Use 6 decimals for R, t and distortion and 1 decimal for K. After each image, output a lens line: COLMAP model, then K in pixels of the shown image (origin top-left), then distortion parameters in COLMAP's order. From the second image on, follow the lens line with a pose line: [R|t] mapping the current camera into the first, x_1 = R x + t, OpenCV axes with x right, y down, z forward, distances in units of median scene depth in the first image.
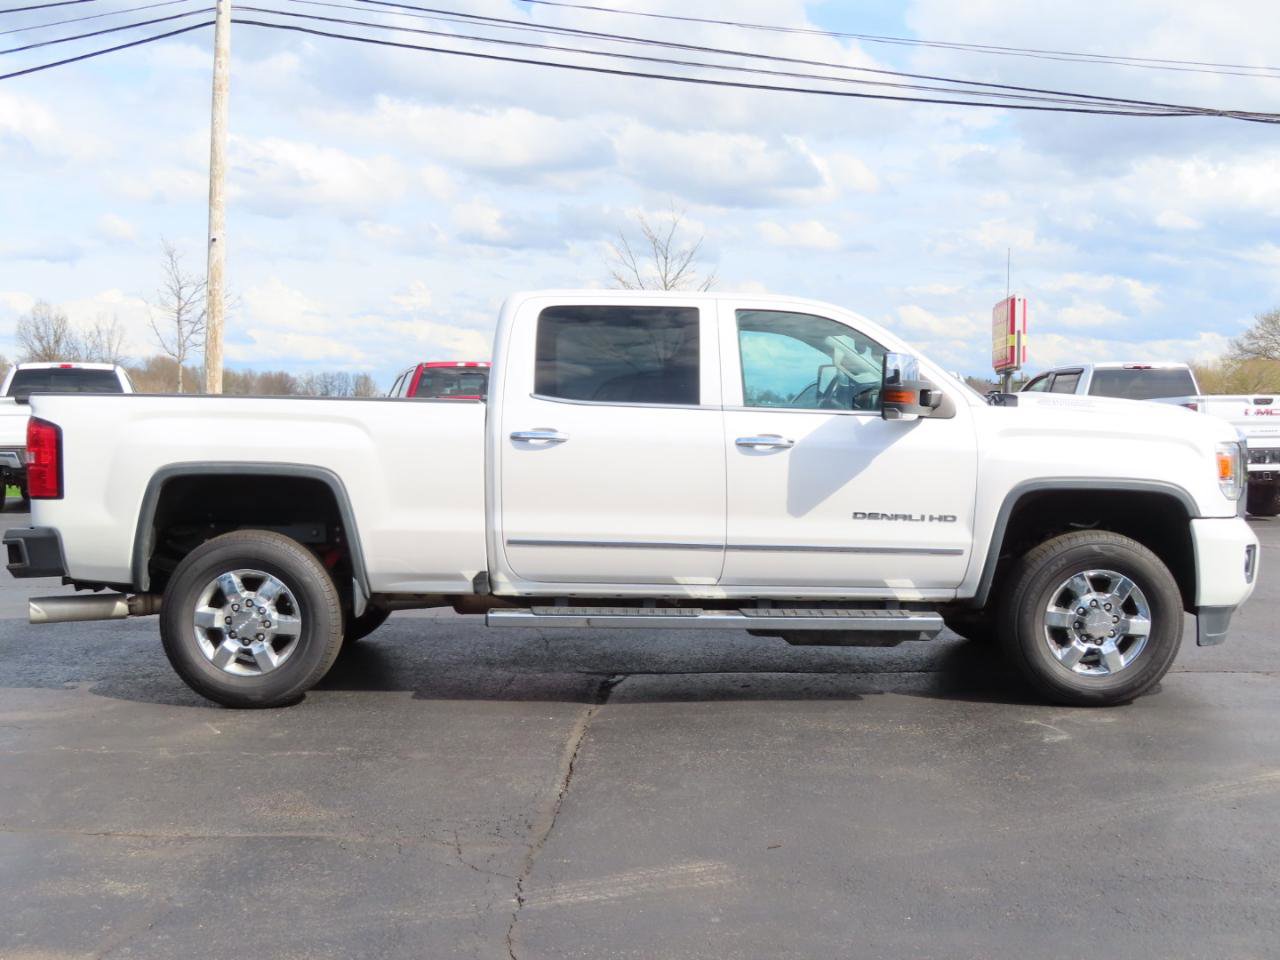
lens RADIAL K [[1534.3, 0, 608.9], [0, 1534.3, 476.8], [0, 0, 1]] dist [-0.027220, -0.038115]
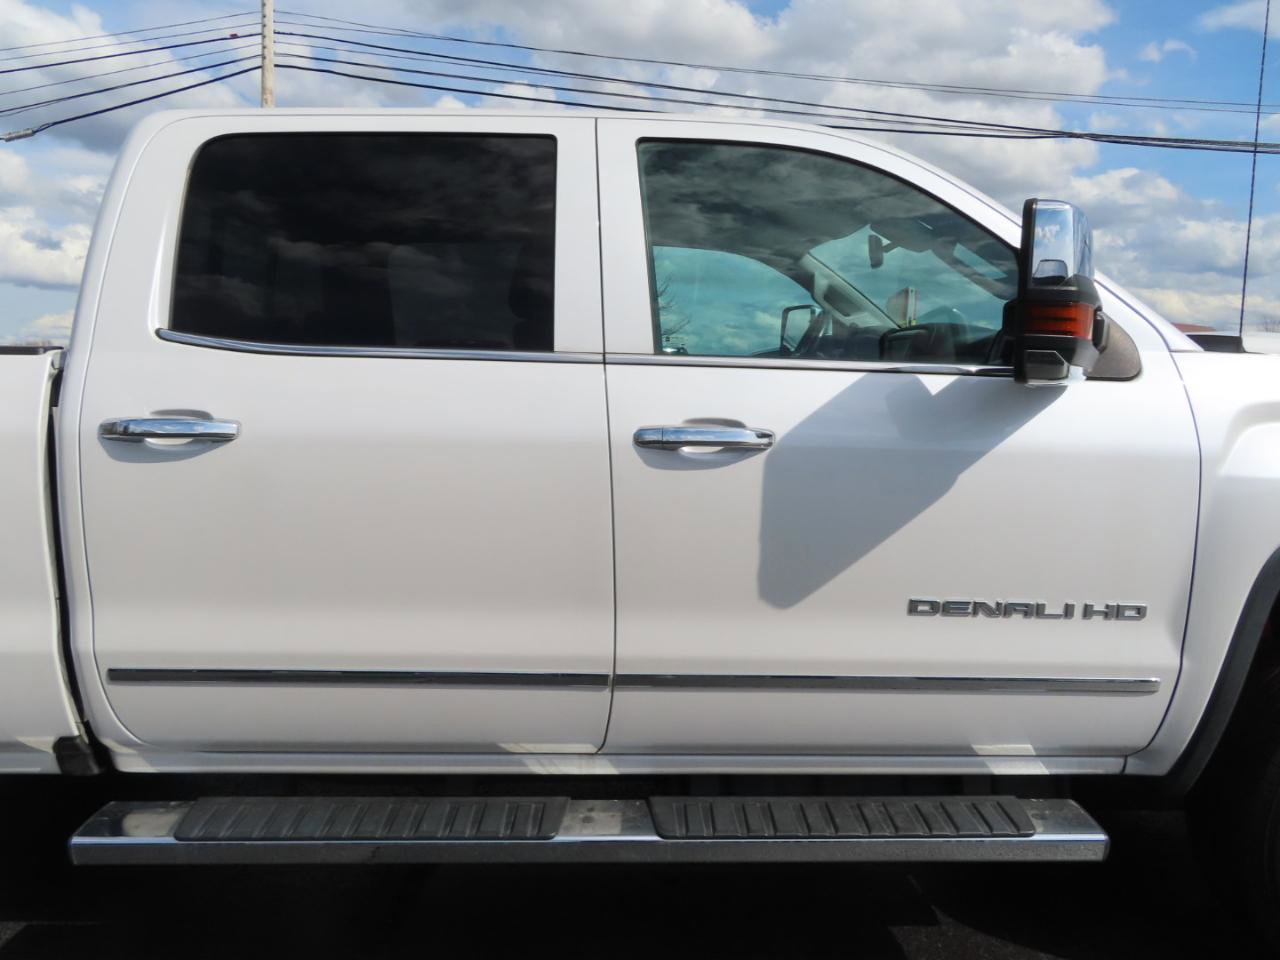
lens RADIAL K [[933.6, 0, 621.9], [0, 933.6, 486.7], [0, 0, 1]] dist [-0.028300, -0.000915]
pose [[0.999940, -0.008142, 0.007324, 0.076508], [0.007622, 0.997619, 0.068550, -0.026812], [-0.007864, -0.068491, 0.997621, 0.735098]]
